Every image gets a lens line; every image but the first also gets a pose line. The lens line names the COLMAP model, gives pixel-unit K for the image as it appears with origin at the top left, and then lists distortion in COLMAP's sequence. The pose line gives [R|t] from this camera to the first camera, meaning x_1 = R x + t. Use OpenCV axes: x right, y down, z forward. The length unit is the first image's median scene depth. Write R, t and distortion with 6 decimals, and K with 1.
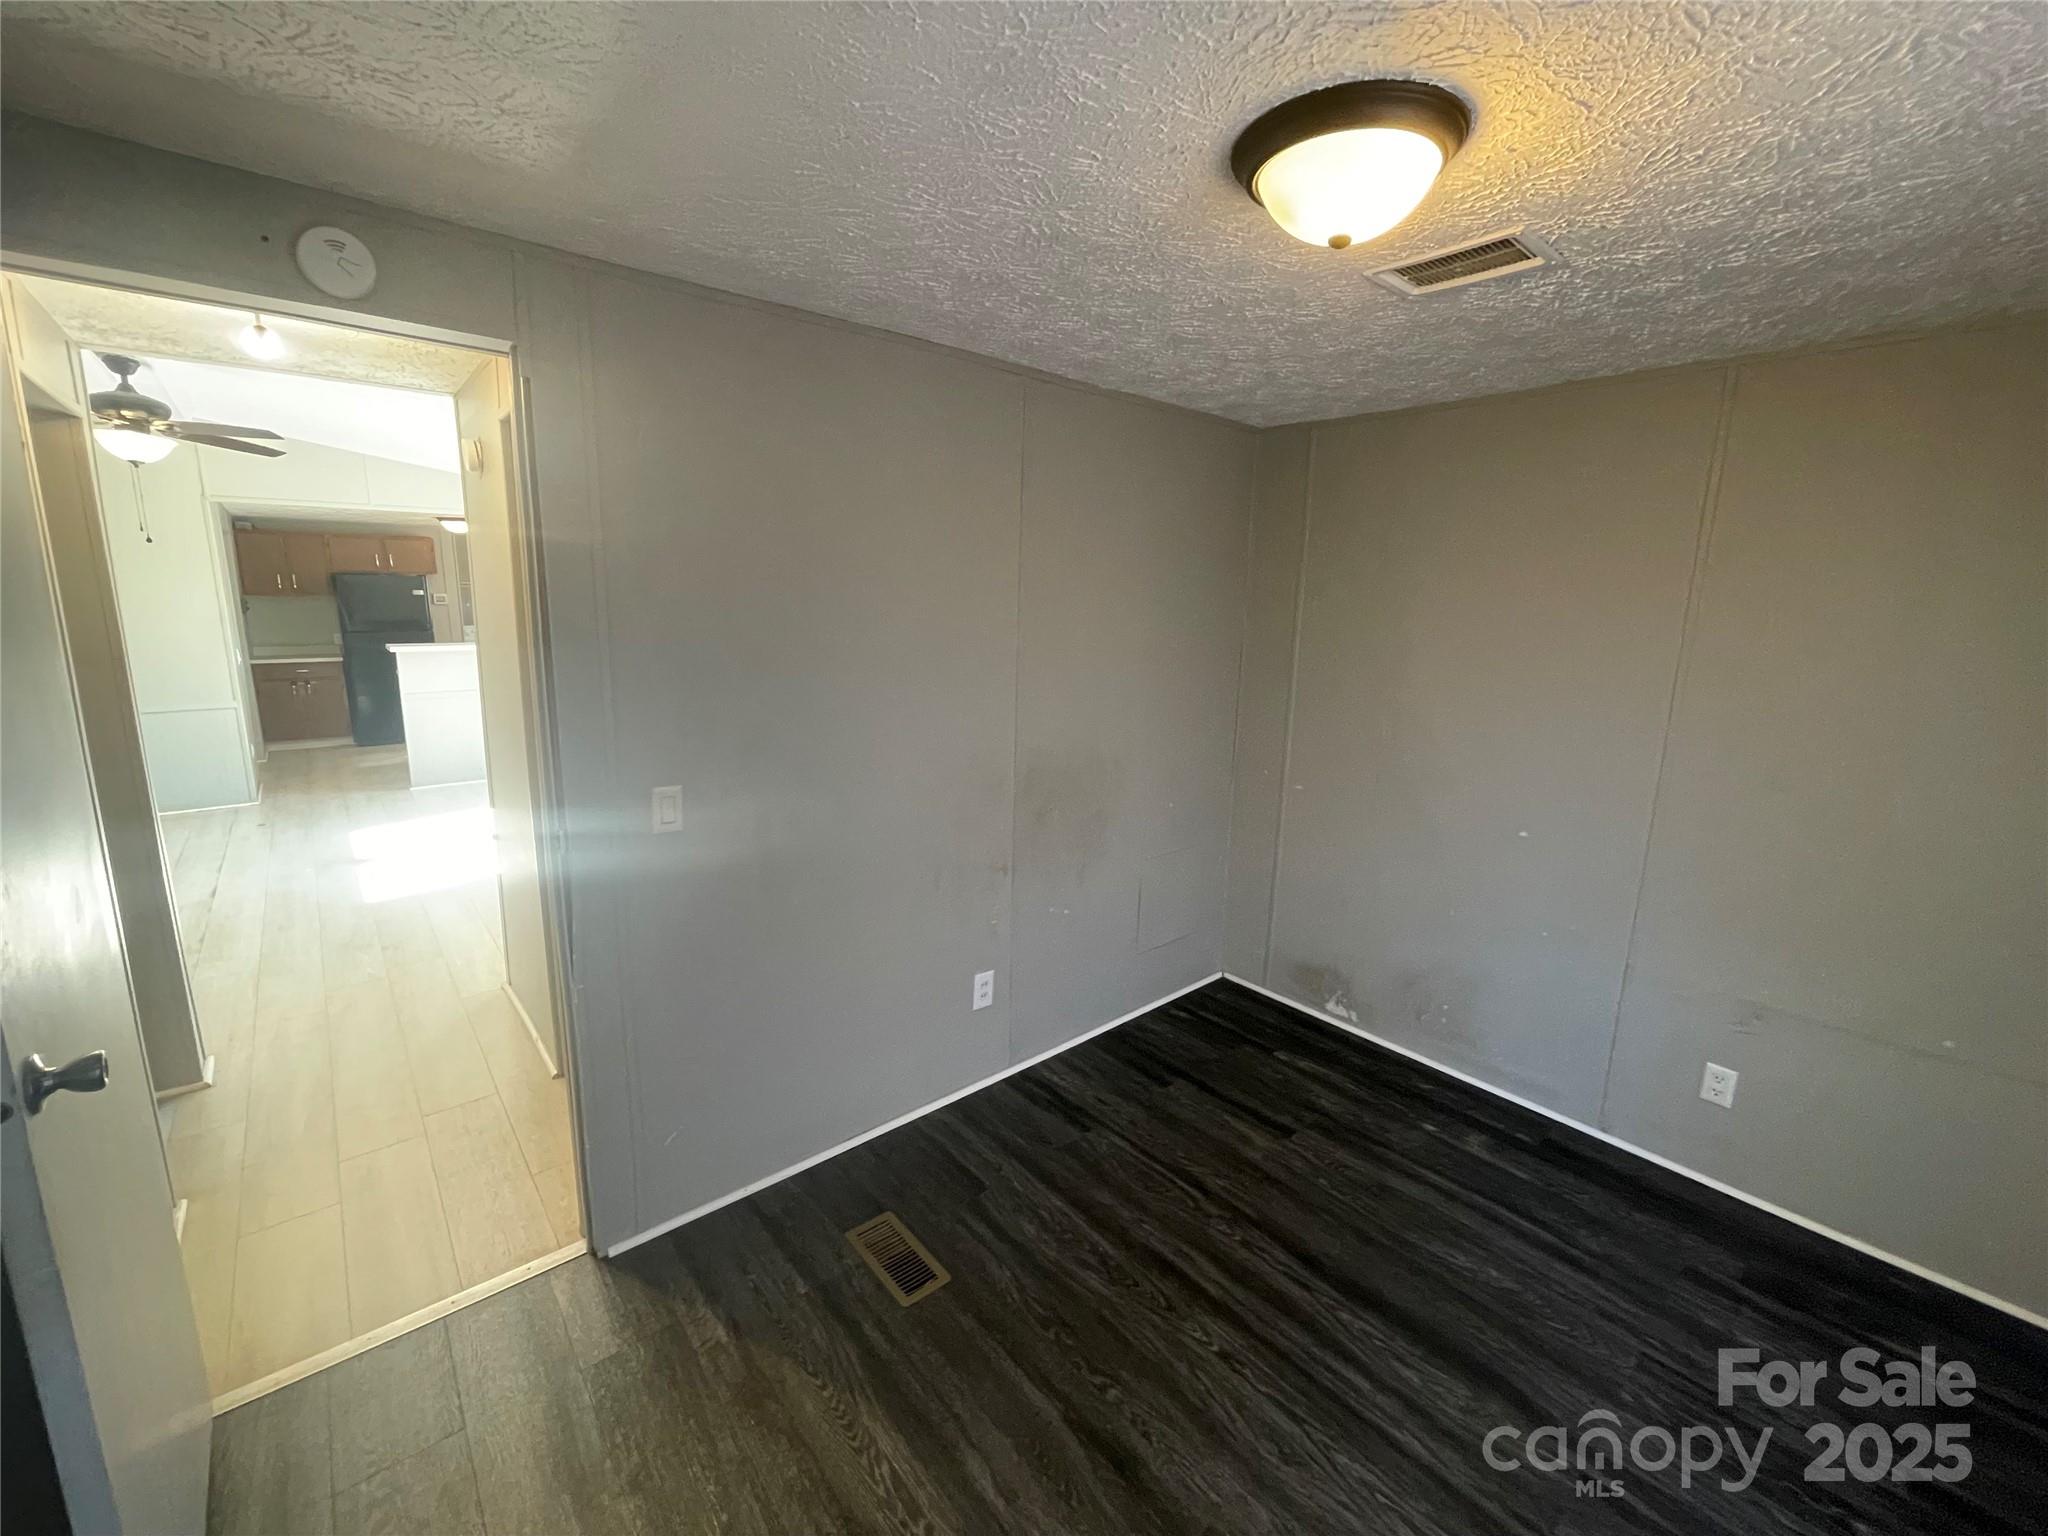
lens RADIAL K [[829.0, 0, 1016.9], [0, 829.0, 755.4], [0, 0, 1]] dist [-0.004164, 0.000686]
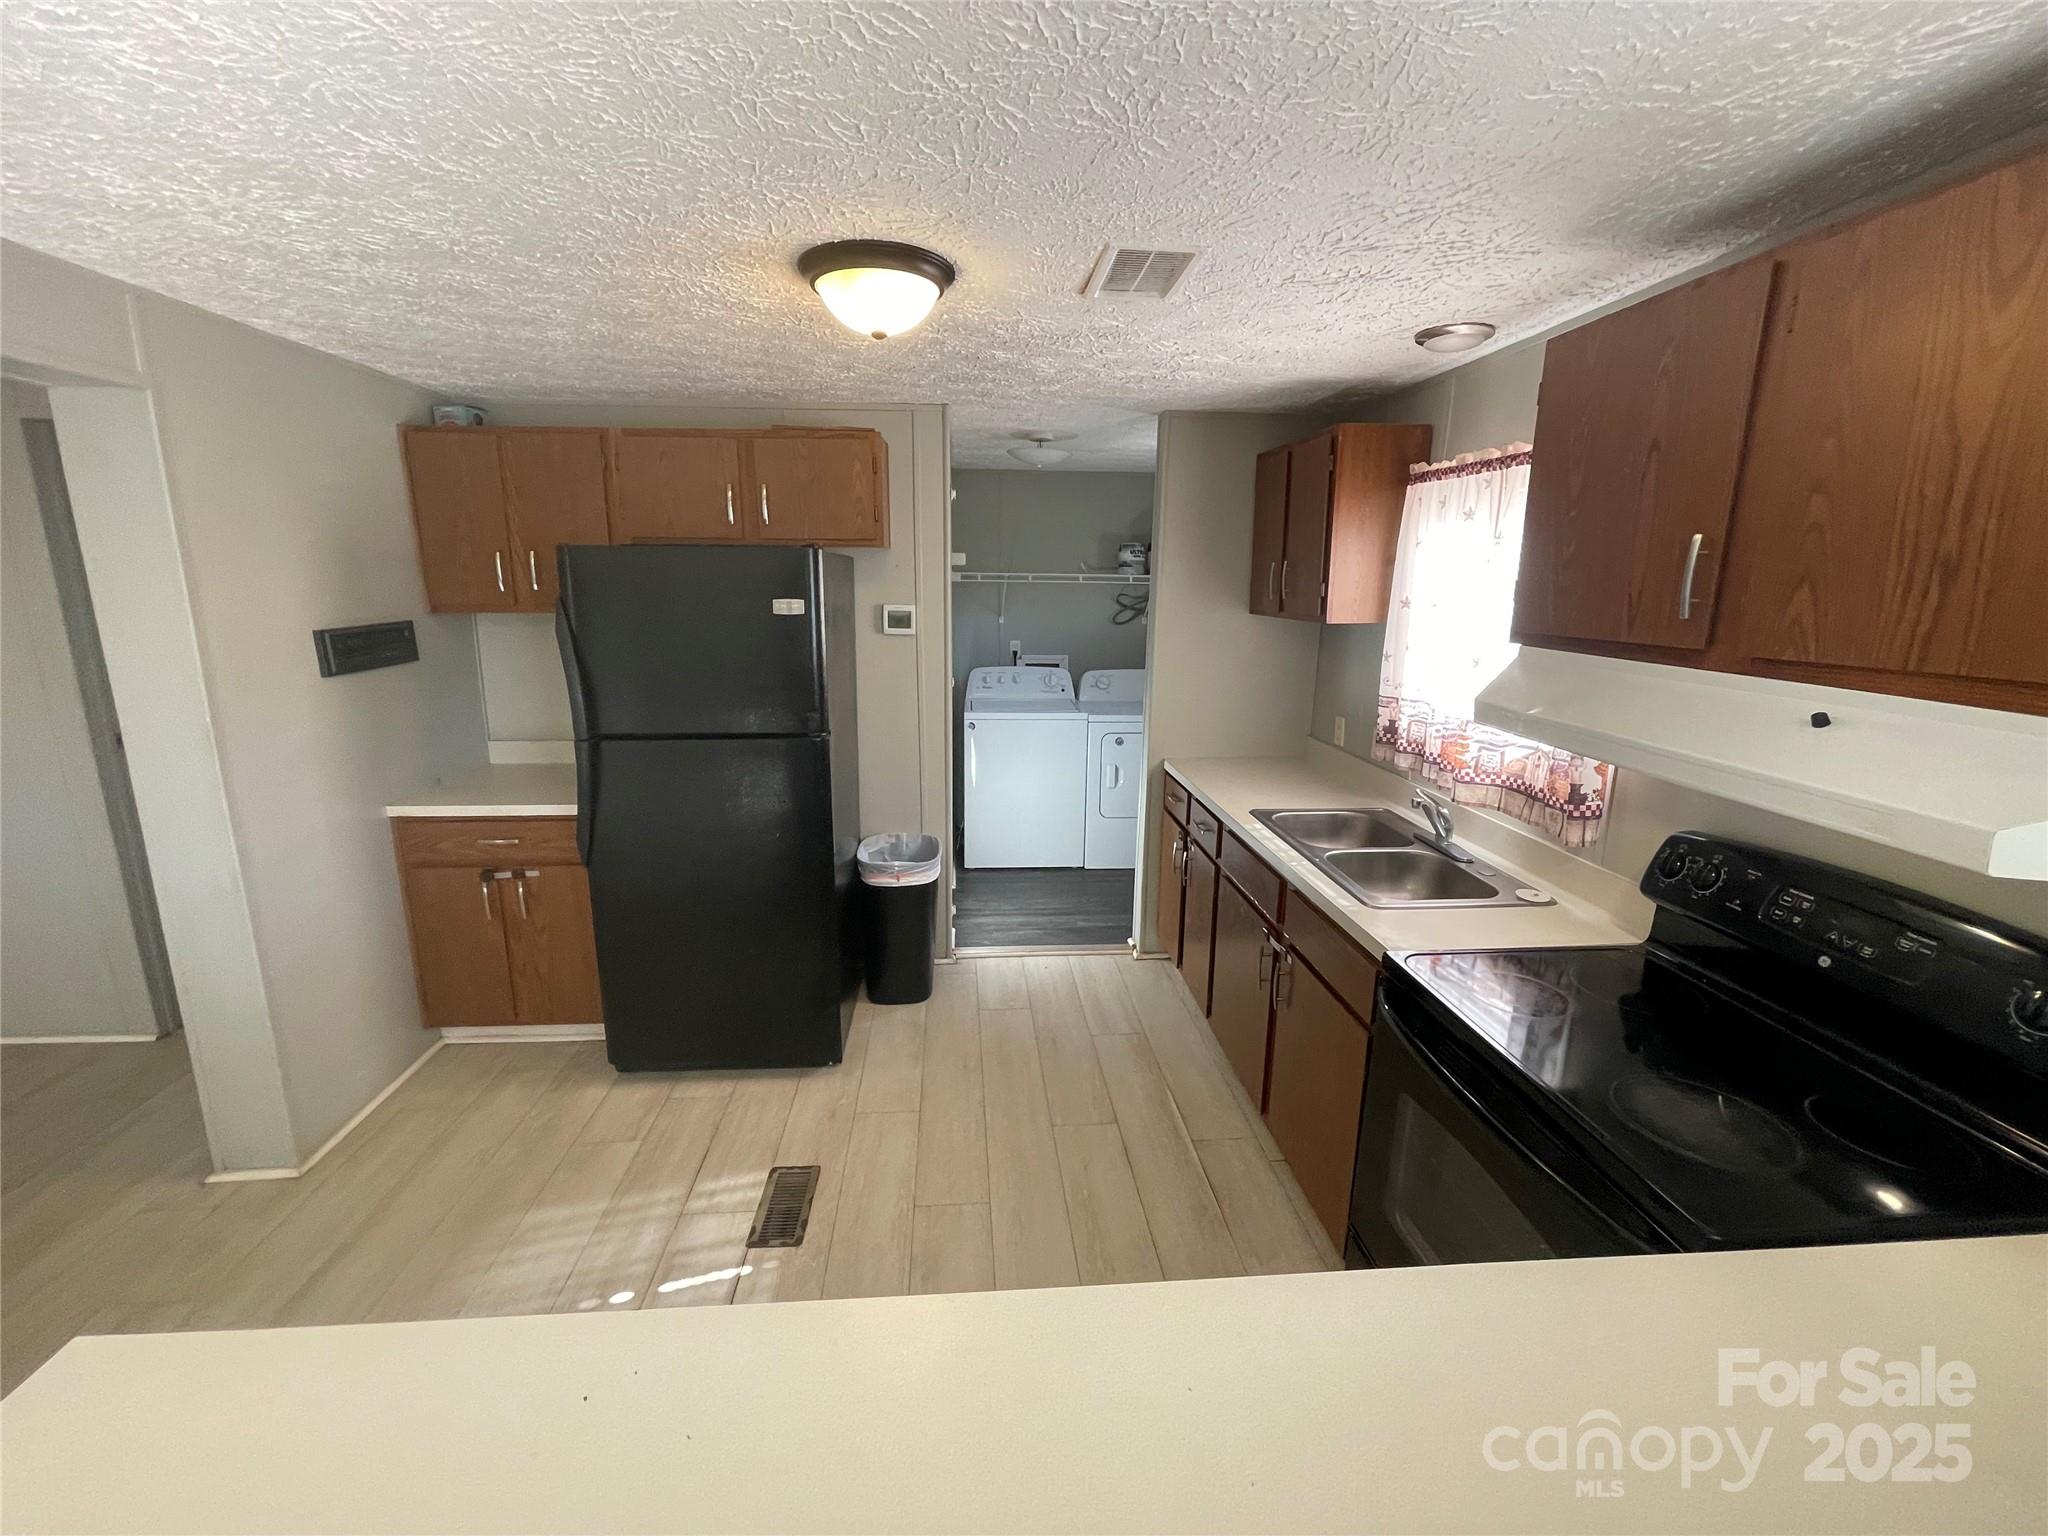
lens RADIAL K [[829.0, 0, 1023.1], [0, 829.0, 748.1], [0, 0, 1]] dist [-0.004164, 0.000686]
pose [[0.811477, 0.108353, -0.574251, -0.499715], [-0.105947, 0.993654, 0.037774, -0.172077], [0.574700, 0.030187, 0.817807, 0.833461]]
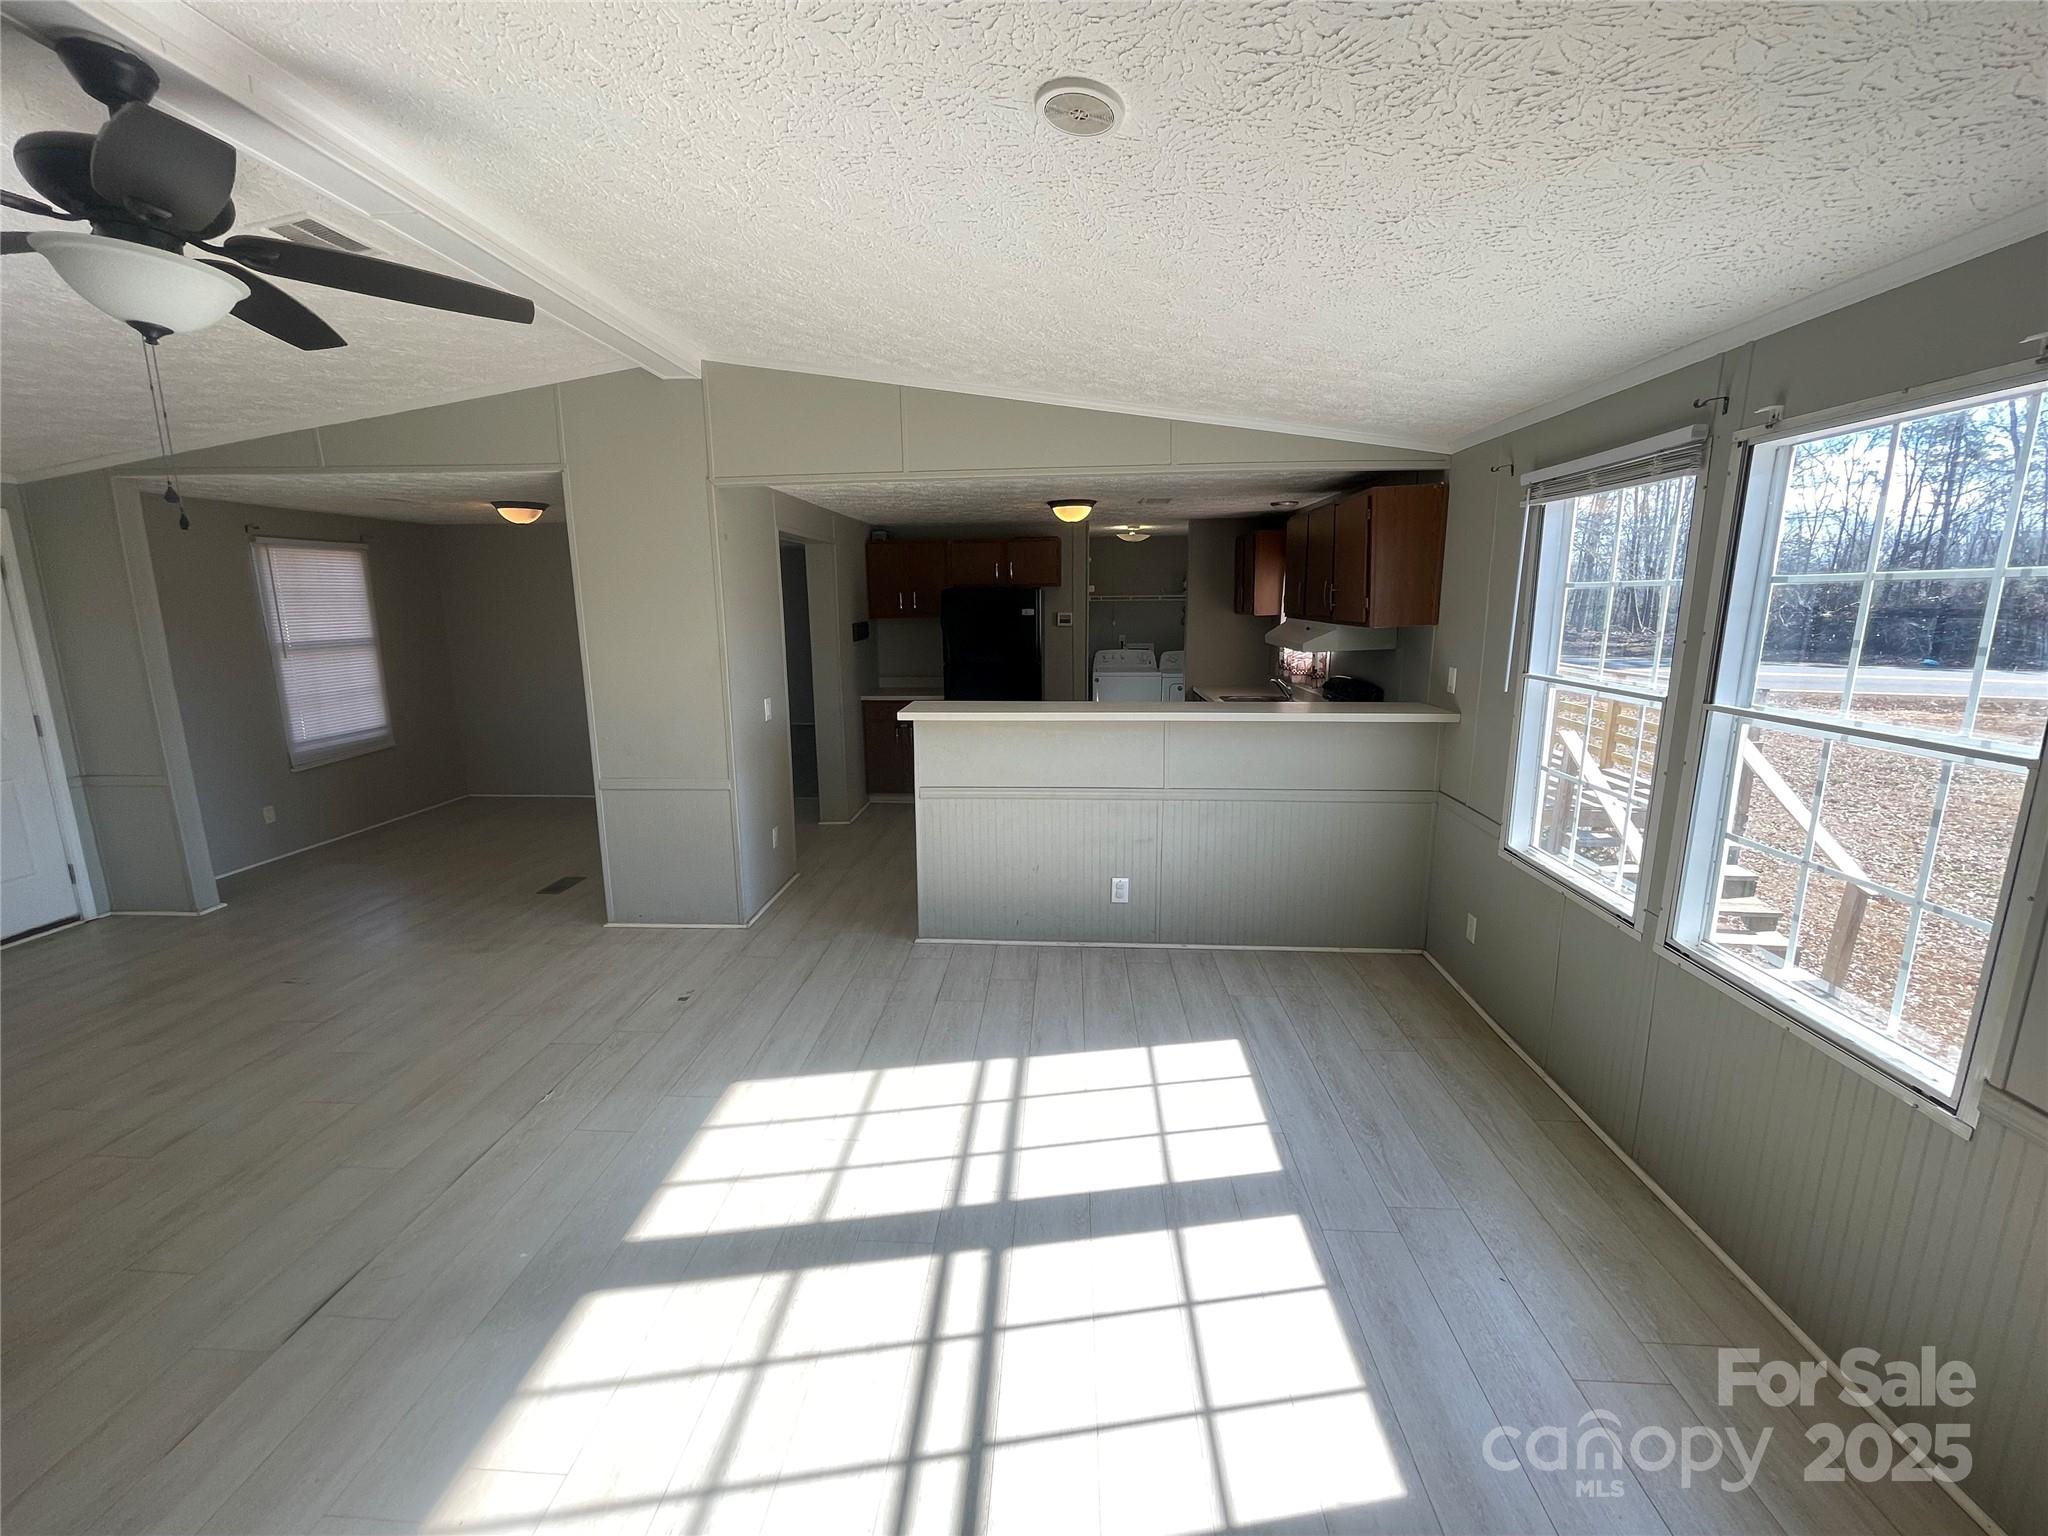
lens RADIAL K [[829.0, 0, 1011.5], [0, 829.0, 752.5], [0, 0, 1]] dist [-0.004164, 0.000686]
pose [[0.713977, 0.103440, -0.692486, -0.225190], [-0.110092, 0.993310, 0.034868, -0.101236], [0.691460, 0.051342, 0.720588, 0.486229]]
